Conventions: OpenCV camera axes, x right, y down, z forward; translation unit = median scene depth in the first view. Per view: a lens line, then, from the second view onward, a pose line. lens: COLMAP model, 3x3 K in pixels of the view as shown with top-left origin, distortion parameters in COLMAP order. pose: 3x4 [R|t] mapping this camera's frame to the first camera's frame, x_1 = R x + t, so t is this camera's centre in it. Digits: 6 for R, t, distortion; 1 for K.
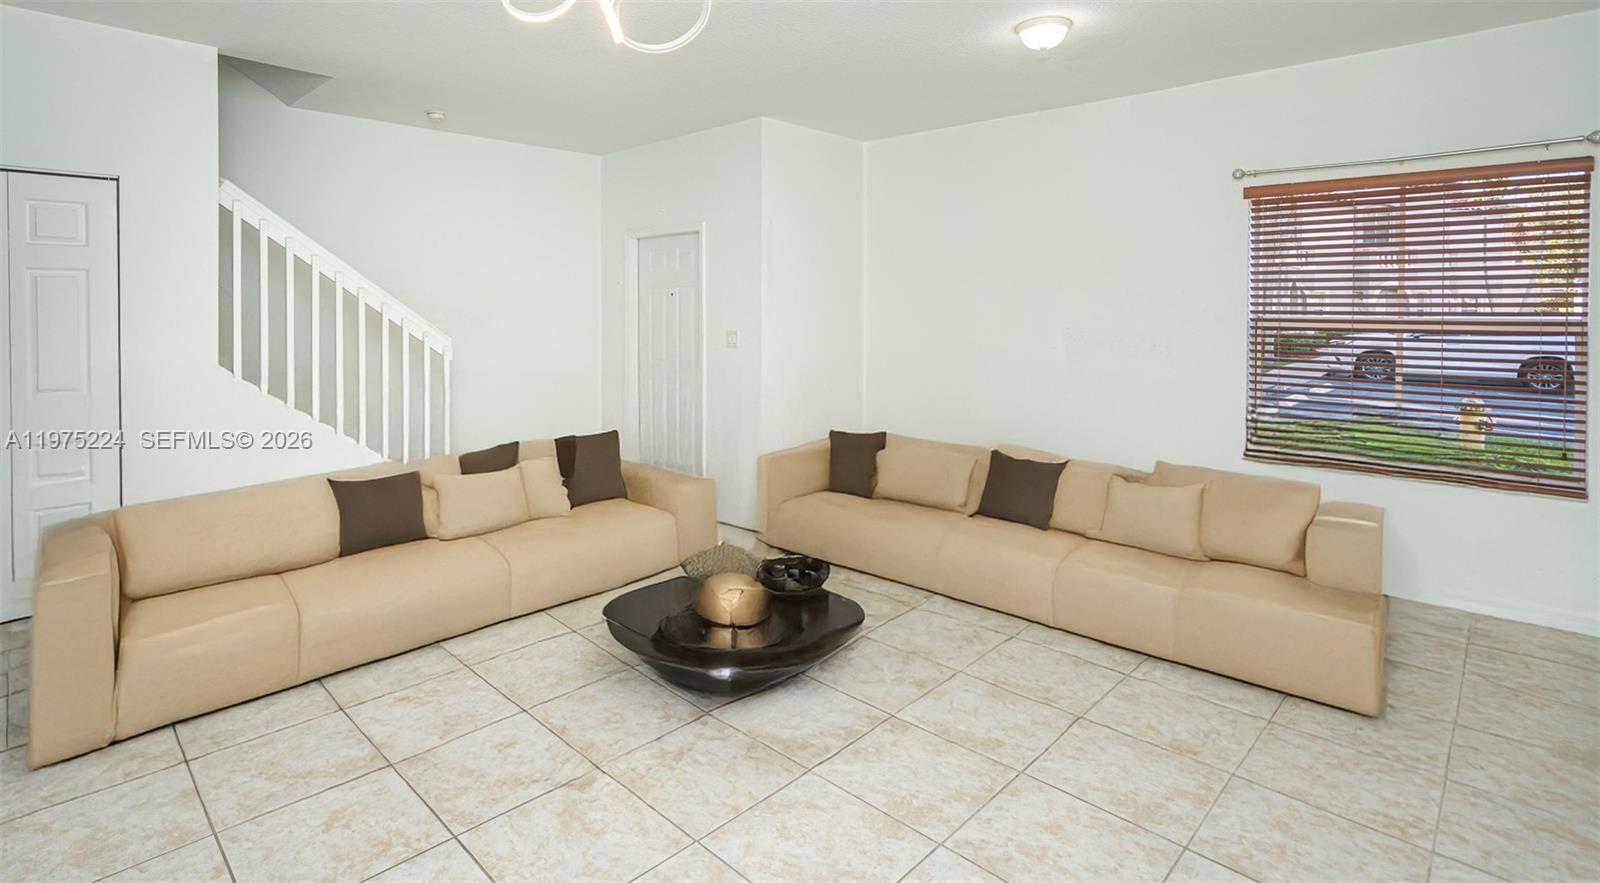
lens RADIAL K [[755.0, 0, 743.3], [0, 755.0, 442.1], [0, 0, 1]] dist [-0.024840, -0.000144]
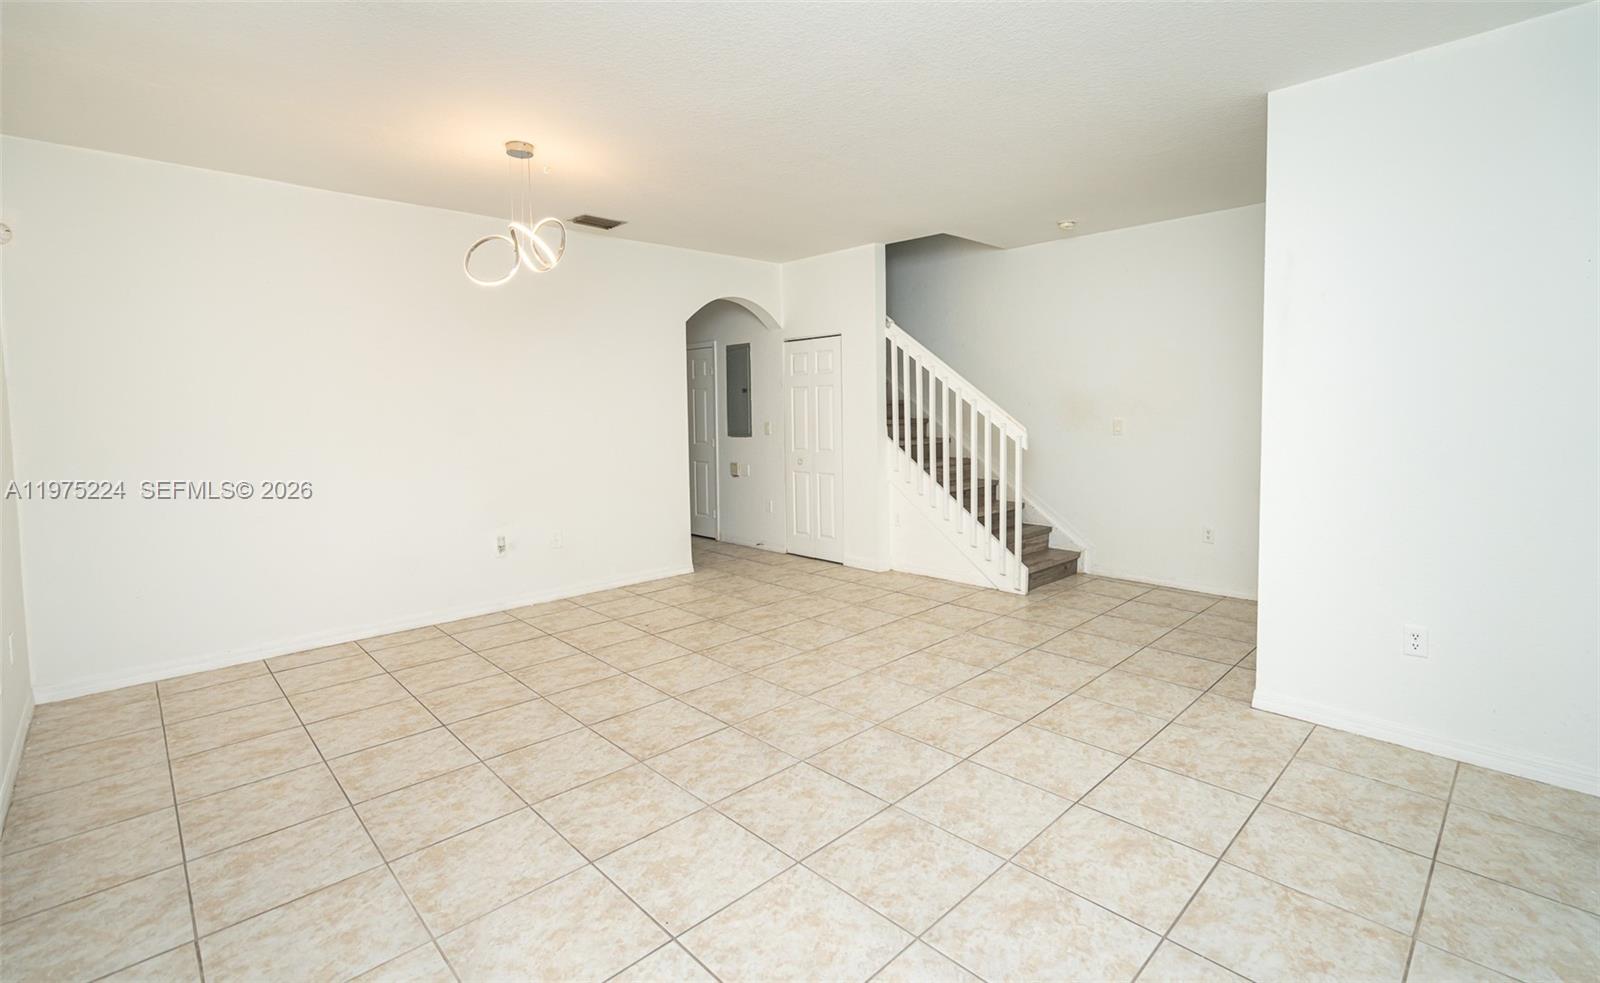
lens RADIAL K [[721.0, 0, 800.1], [0, 721.0, 515.4], [0, 0, 1]] dist [-0.027061, 0.000634]
pose [[-0.005038, 0.146974, -0.989127, 1.498055], [-0.157425, 0.976690, 0.145928, -0.239763], [0.987518, 0.156449, 0.018217, 1.420335]]
